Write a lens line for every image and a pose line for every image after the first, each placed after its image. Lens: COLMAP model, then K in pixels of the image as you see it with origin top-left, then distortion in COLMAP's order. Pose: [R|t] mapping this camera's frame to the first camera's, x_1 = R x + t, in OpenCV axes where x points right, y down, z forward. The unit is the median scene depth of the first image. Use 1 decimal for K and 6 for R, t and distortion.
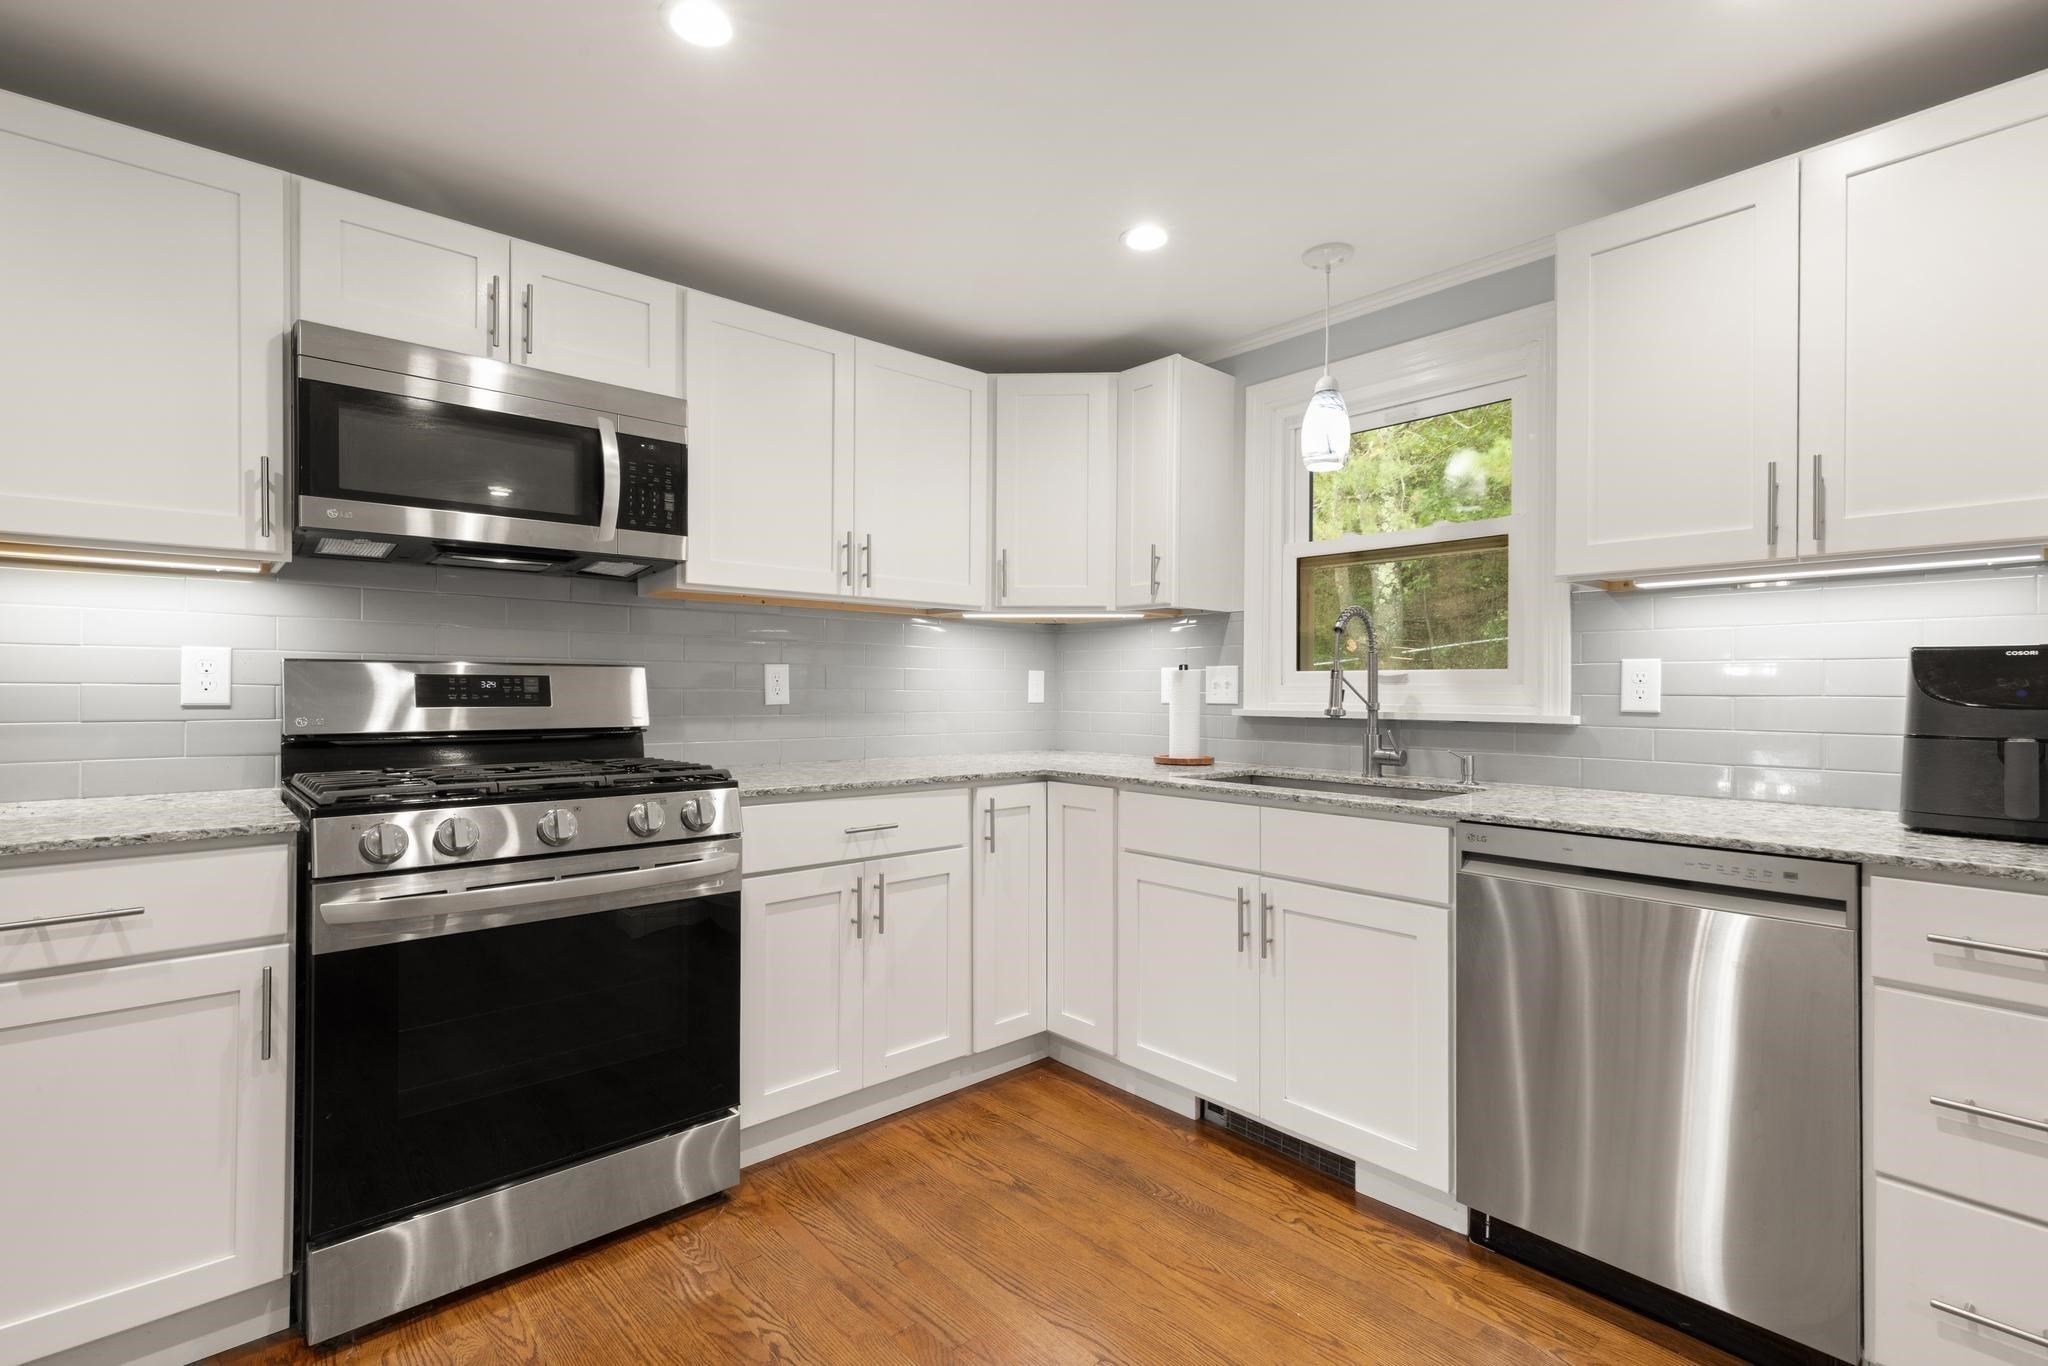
lens RADIAL K [[939.8, 0, 1046.8], [0, 939.8, 687.4], [0, 0, 1]] dist [0.009851, -0.000338]
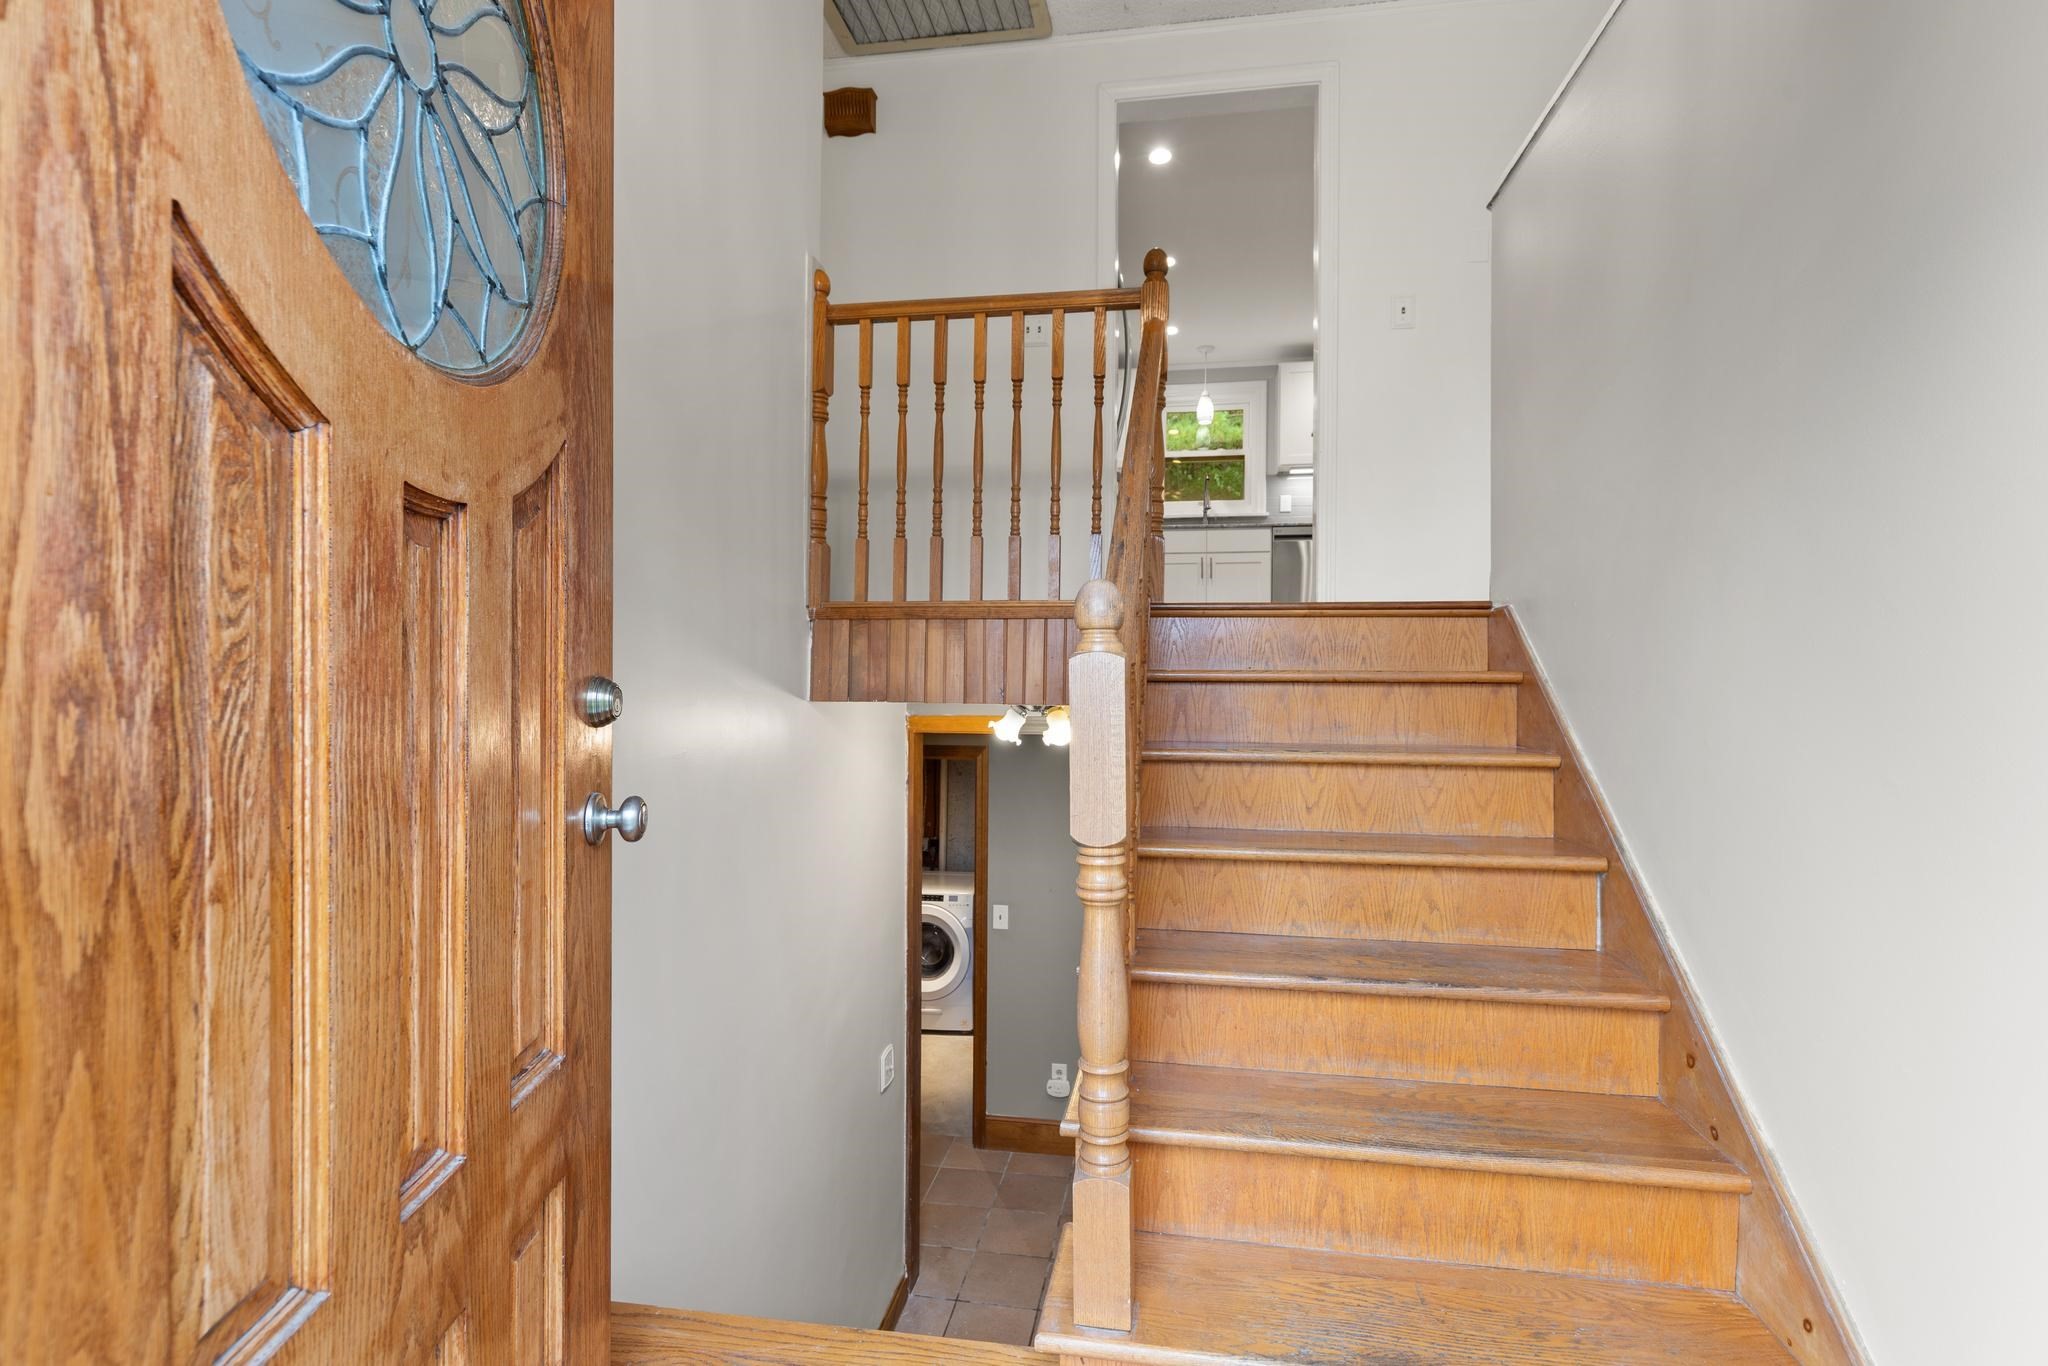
lens RADIAL K [[963.8, 0, 1032.9], [0, 963.8, 677.9], [0, 0, 1]] dist [0.008705, -0.000744]
pose [[0.785685, -0.006729, 0.618590, -2.081579], [0.001489, 0.999959, 0.008986, 0.552854], [-0.618624, -0.006139, 0.785663, -1.066962]]
